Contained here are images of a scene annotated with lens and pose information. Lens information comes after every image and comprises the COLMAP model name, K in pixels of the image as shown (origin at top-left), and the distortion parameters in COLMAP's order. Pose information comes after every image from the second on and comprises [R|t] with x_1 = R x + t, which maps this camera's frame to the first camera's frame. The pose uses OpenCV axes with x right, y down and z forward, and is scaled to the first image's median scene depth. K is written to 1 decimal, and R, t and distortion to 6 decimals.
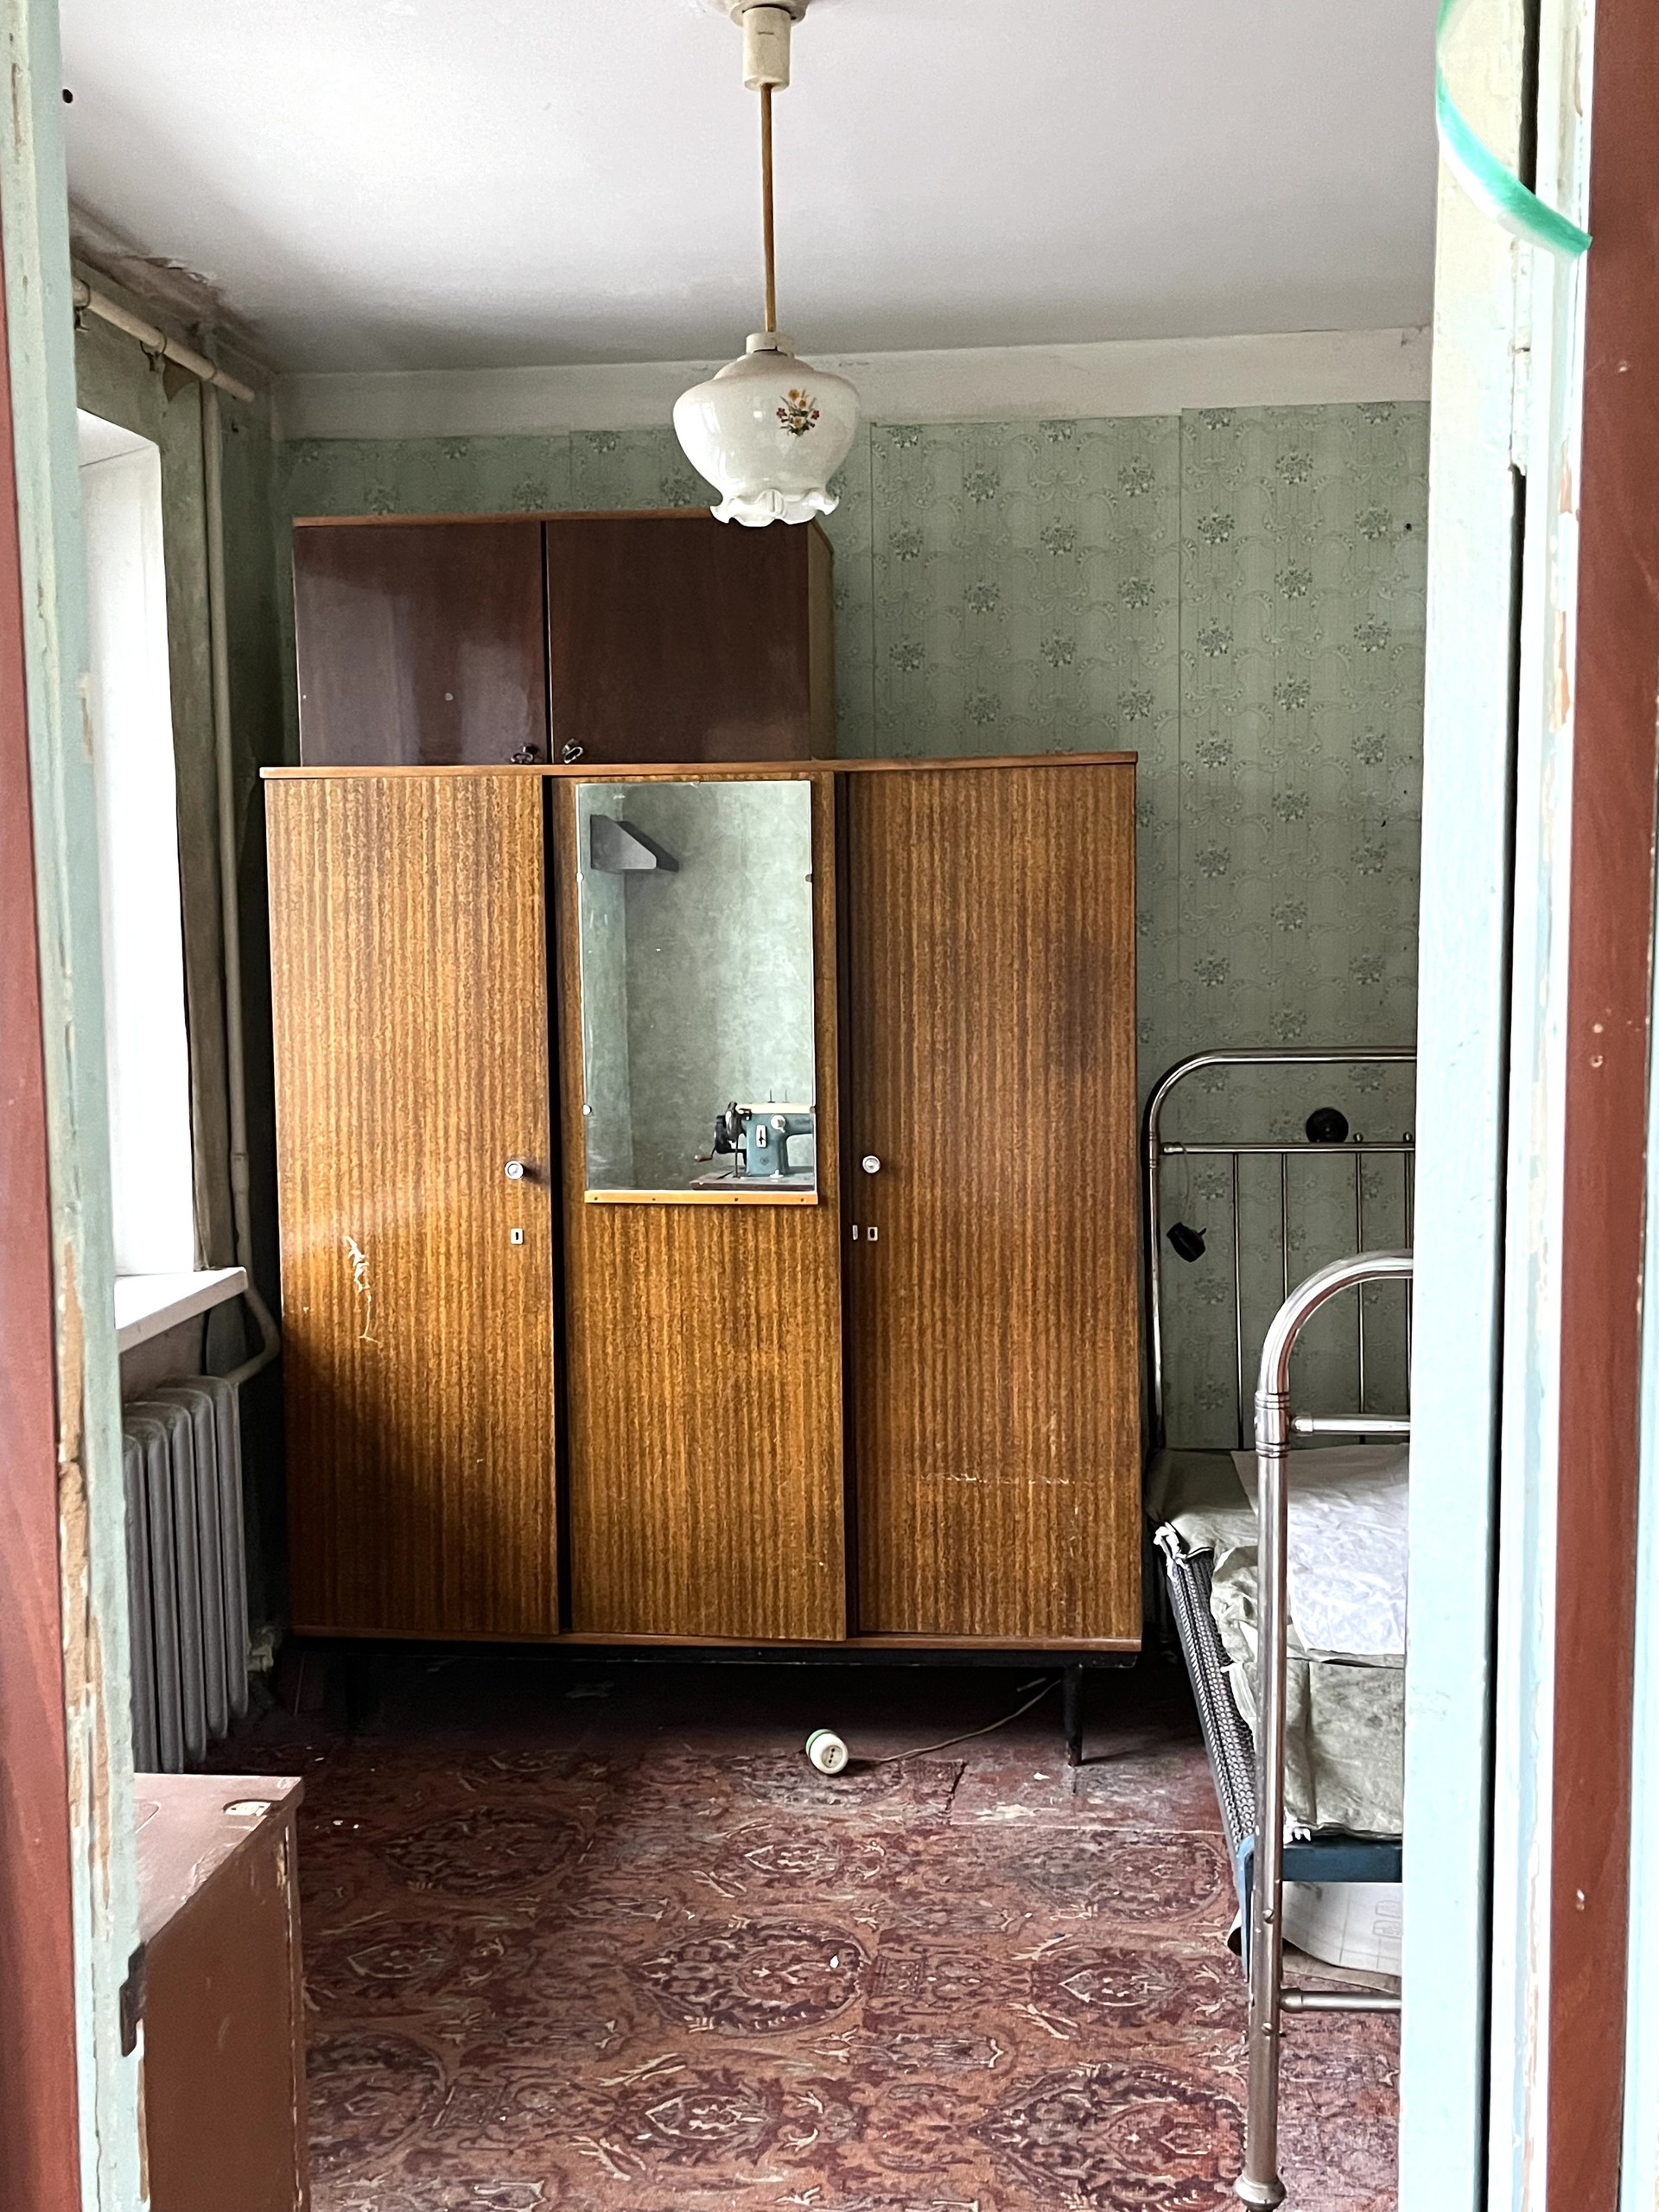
lens RADIAL K [[2230.9, 0, 833.2], [0, 2230.9, 1097.8], [0, 0, 1]] dist [0.039674, 0.000000]
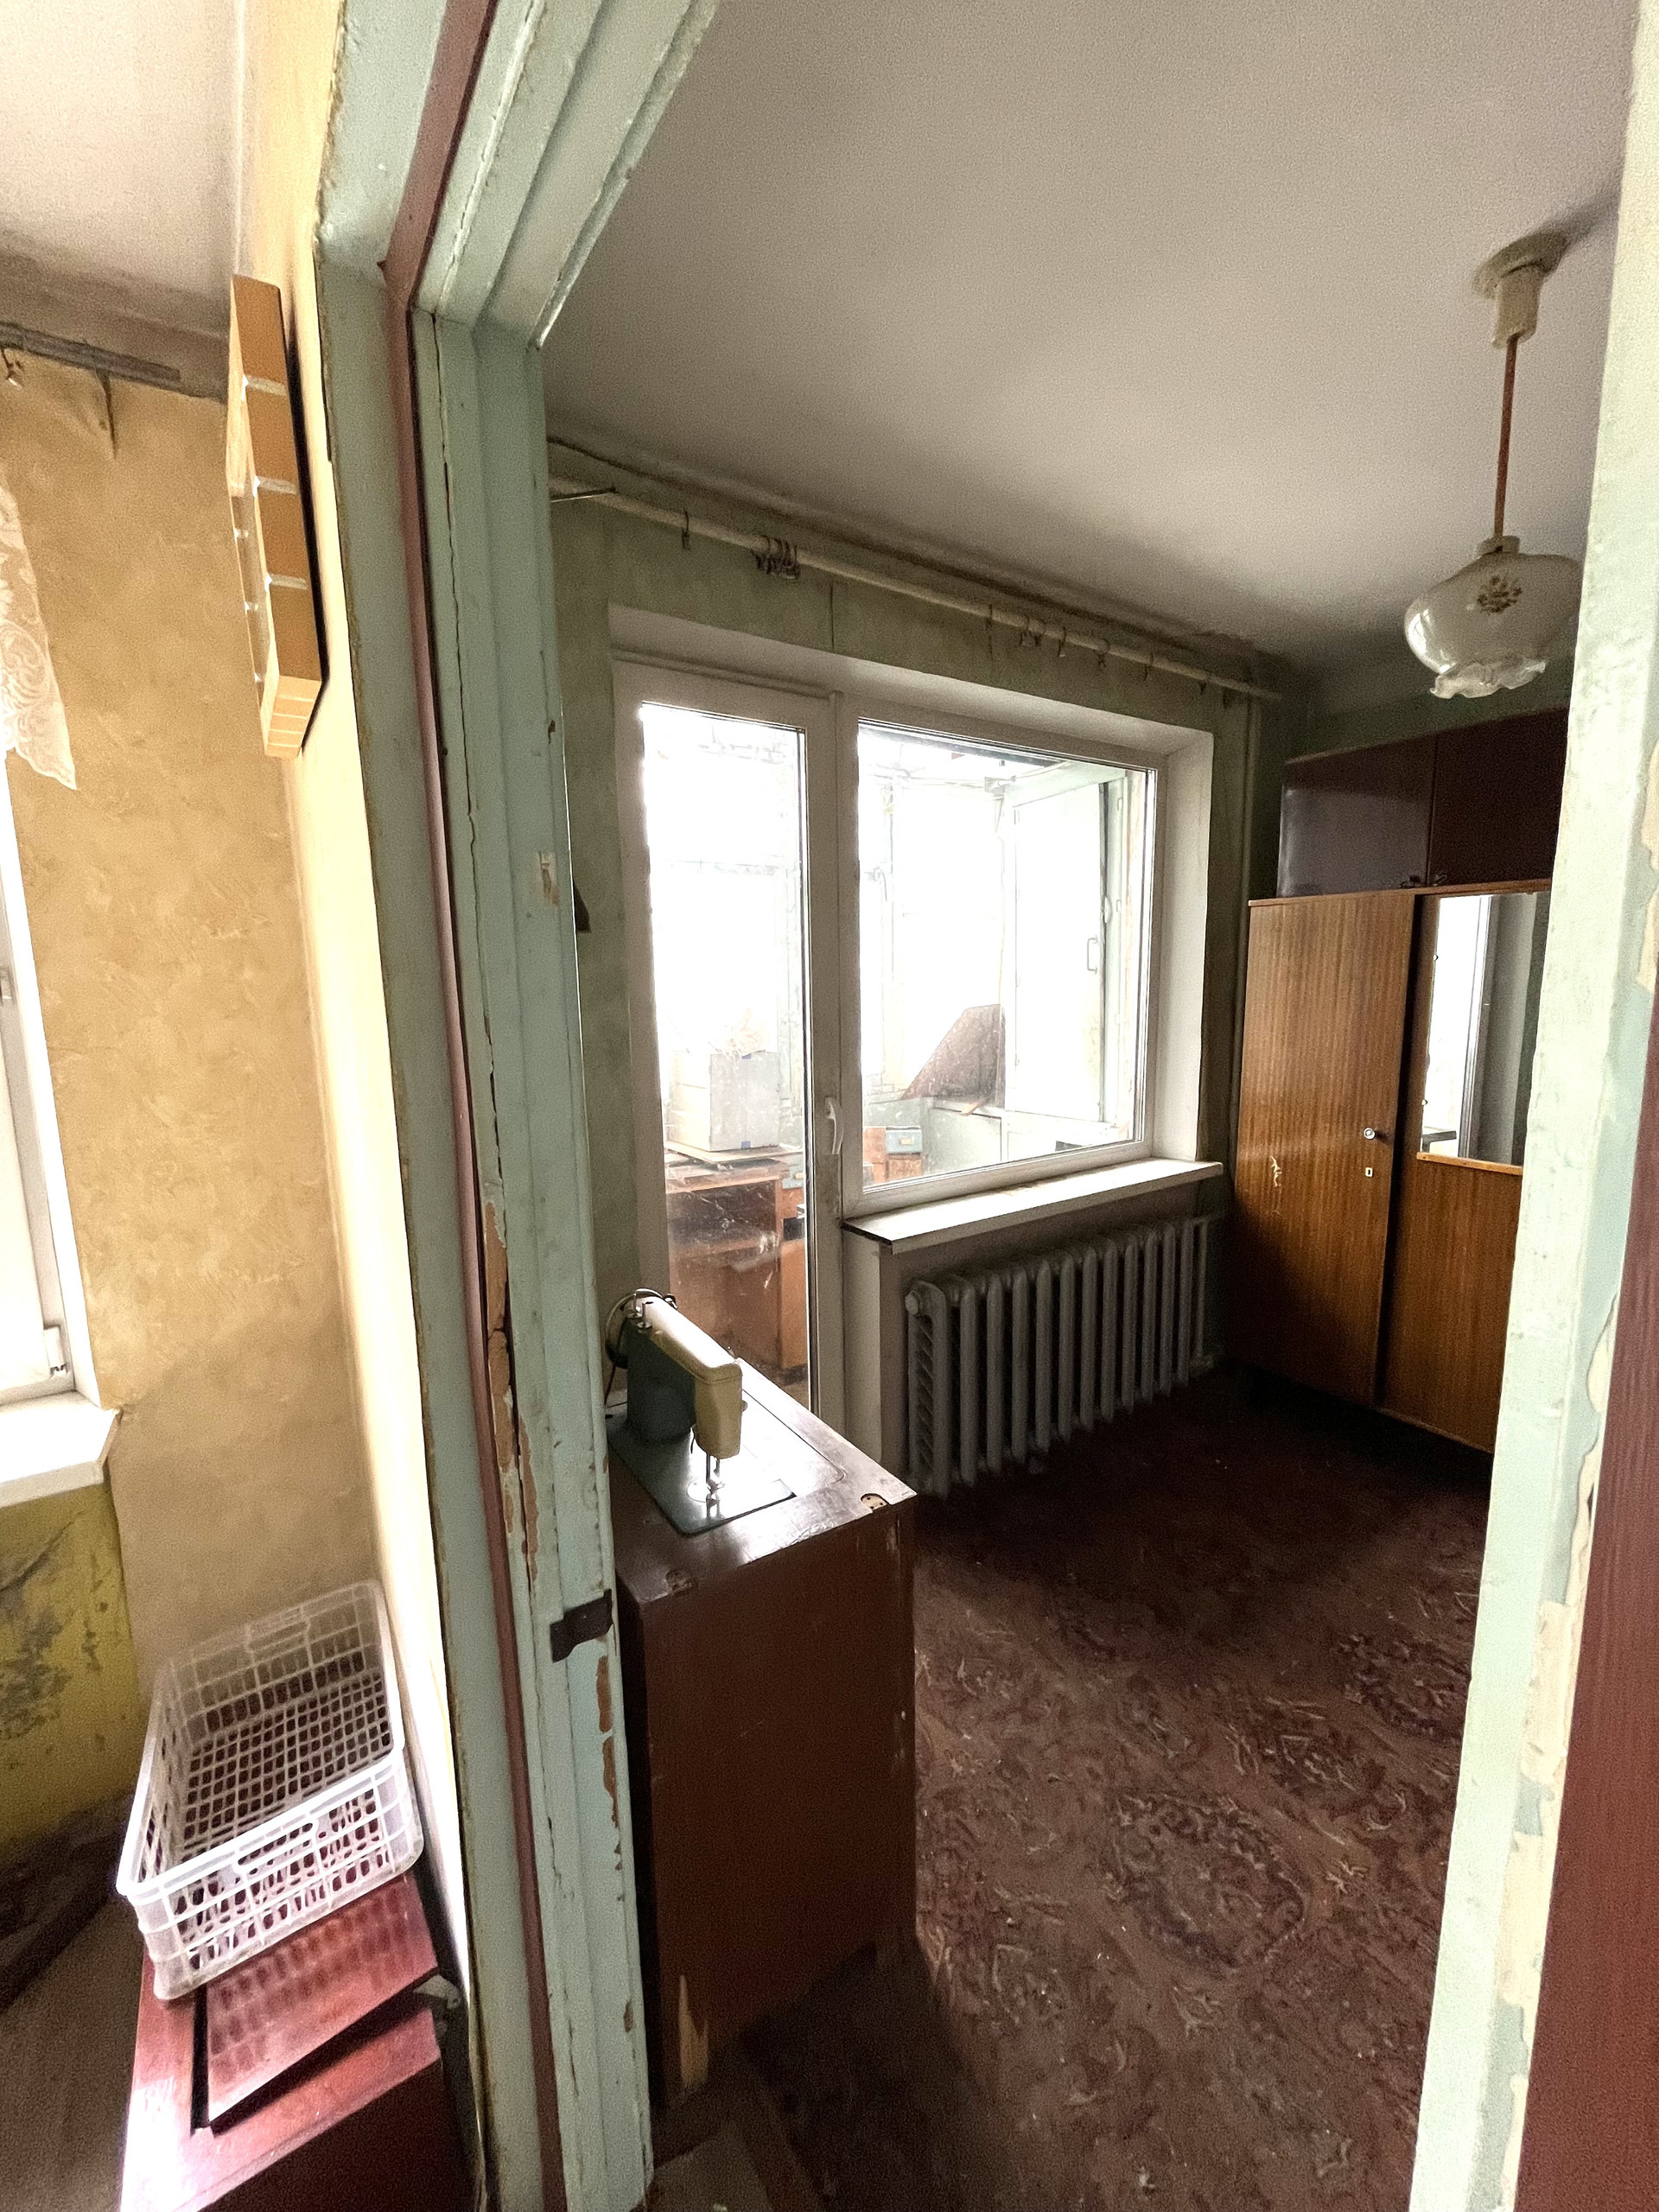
lens RADIAL K [[895.0, 0, 832.7], [0, 895.0, 1103.8], [0, 0, 1]] dist [-0.003806, -0.000270]
pose [[0.643549, 0.112104, -0.757150, 0.139172], [-0.061515, 0.993591, 0.094826, -0.038472], [0.762929, -0.014449, 0.646321, 0.337351]]
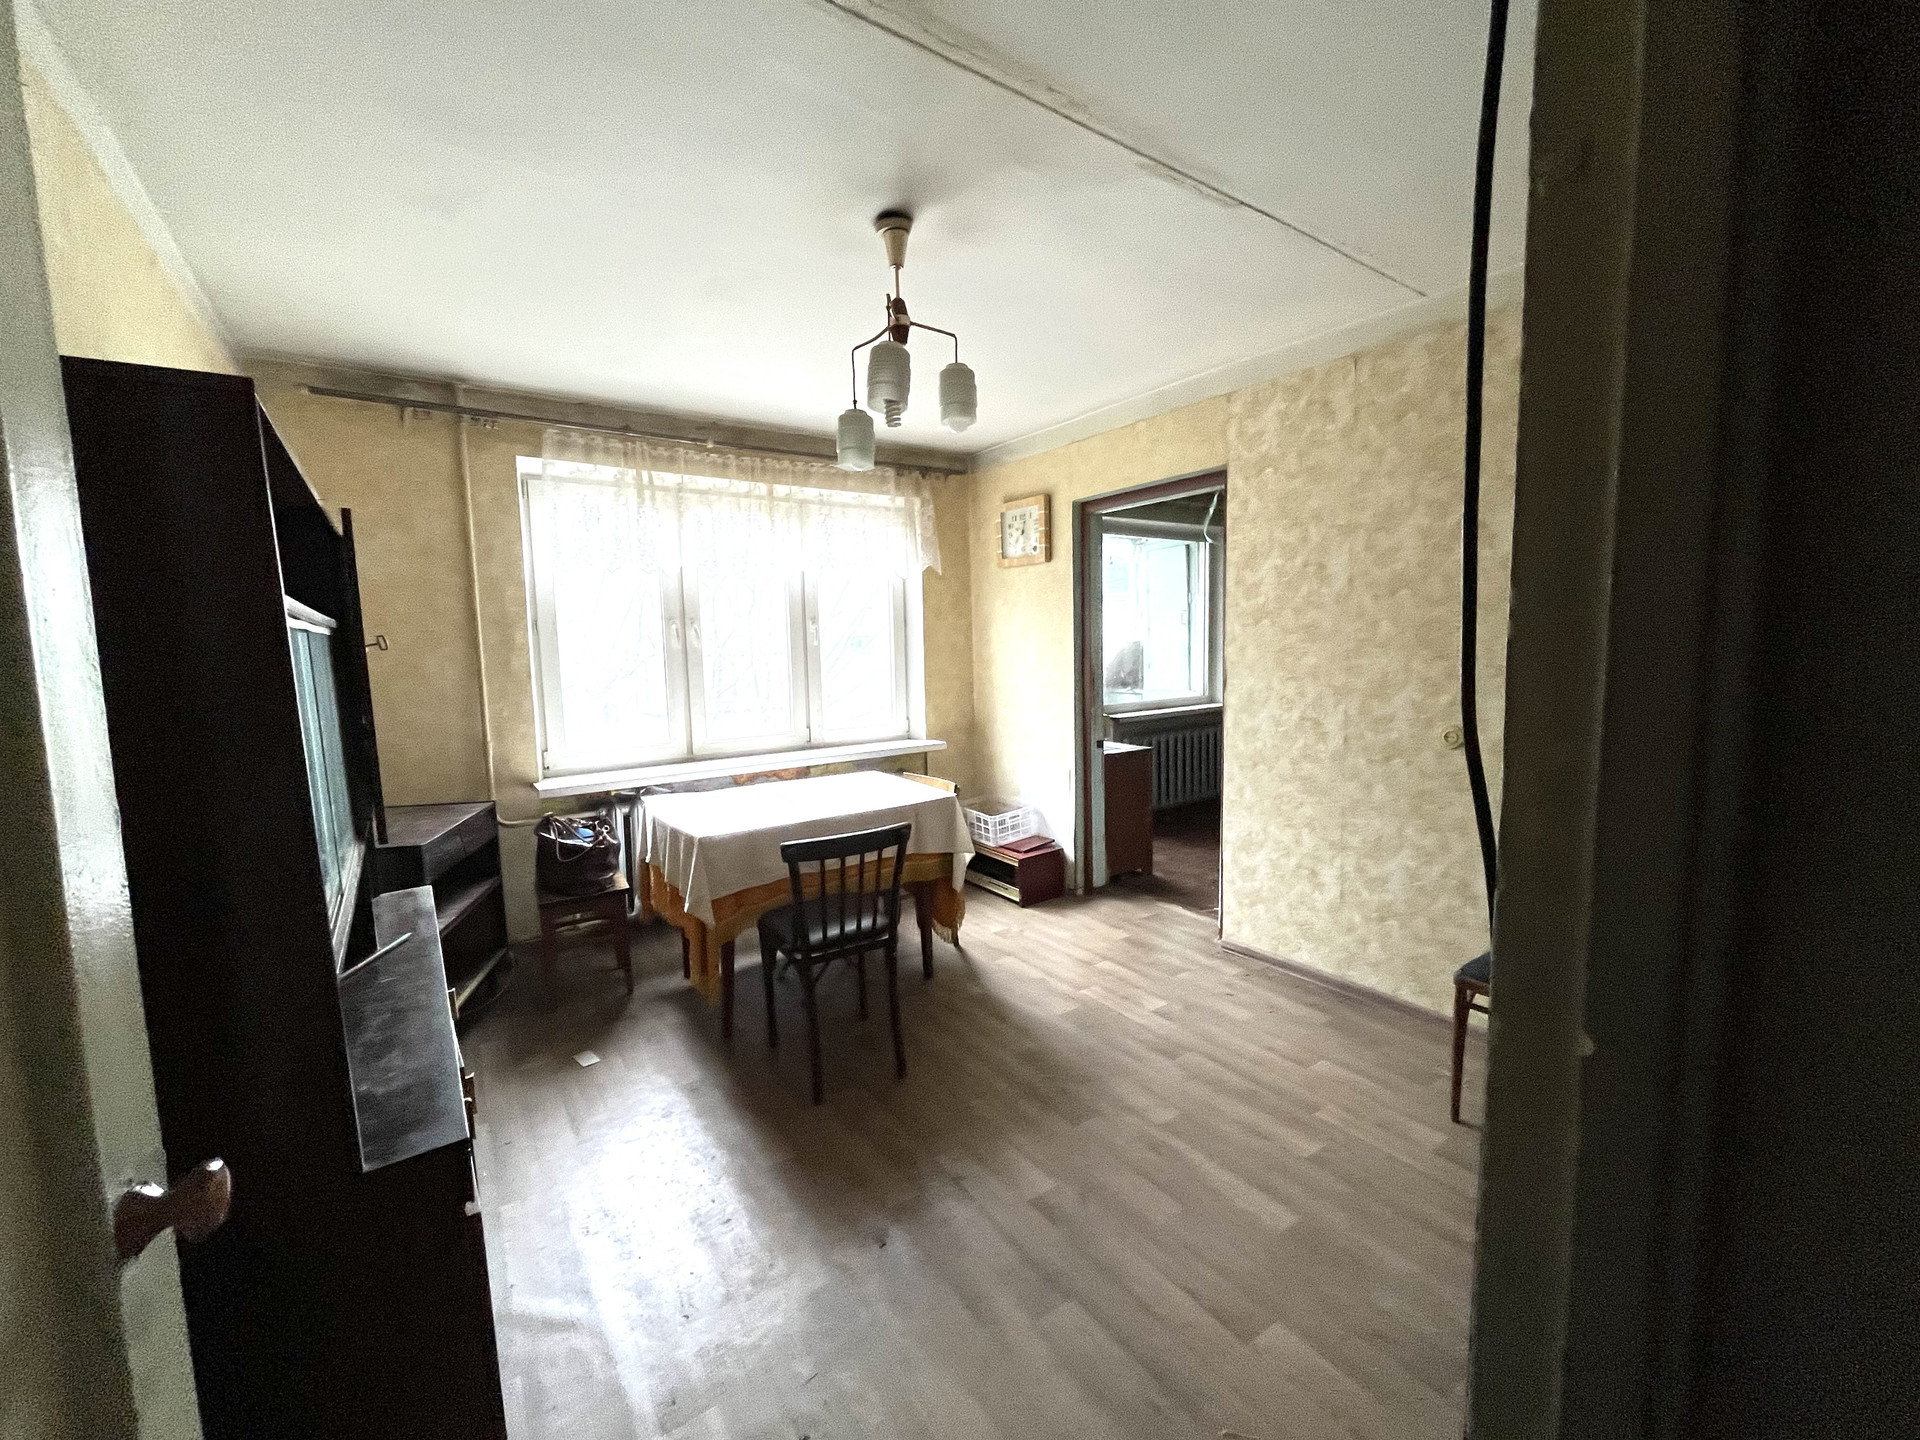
lens RADIAL K [[776.9, 0, 959.3], [0, 776.9, 722.4], [0, 0, 1]] dist [-0.003806, -0.000270]
pose [[0.662704, 0.073374, -0.745278, 0.764658], [-0.052846, 0.997290, 0.051195, 0.088072], [0.747014, 0.005458, 0.664786, -0.696225]]
